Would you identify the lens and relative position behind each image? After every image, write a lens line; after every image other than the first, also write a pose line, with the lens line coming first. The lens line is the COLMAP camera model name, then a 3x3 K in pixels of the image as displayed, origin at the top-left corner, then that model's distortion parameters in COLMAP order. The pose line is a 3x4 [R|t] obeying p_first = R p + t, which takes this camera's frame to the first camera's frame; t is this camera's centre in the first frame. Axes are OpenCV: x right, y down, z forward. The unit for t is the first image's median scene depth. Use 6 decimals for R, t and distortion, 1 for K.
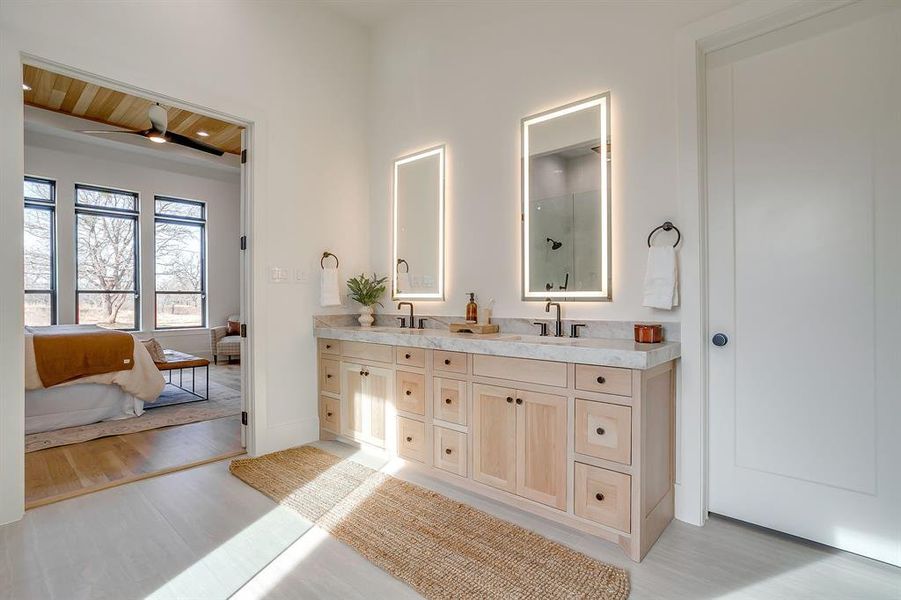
lens RADIAL K [[436.7, 0, 445.8], [0, 436.7, 301.9], [0, 0, 1]] dist [-0.056221, 0.033815]
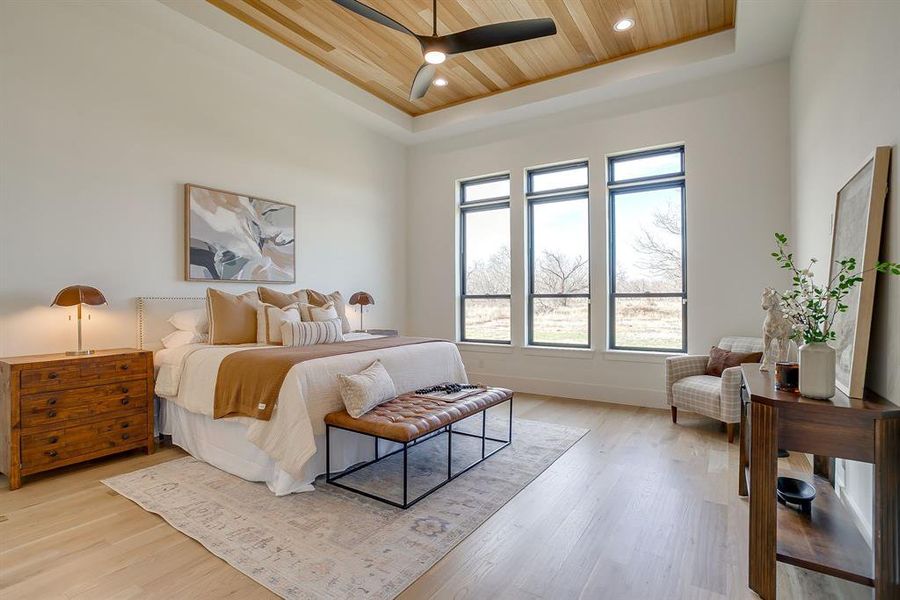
lens RADIAL K [[436.2, 0, 445.3], [0, 436.2, 301.9], [0, 0, 1]] dist [-0.056221, 0.033815]
pose [[0.164697, 0.002281, -0.986342, -0.027528], [-0.004977, 0.999987, 0.001482, -0.010892], [0.986332, 0.004665, 0.164706, 0.589724]]
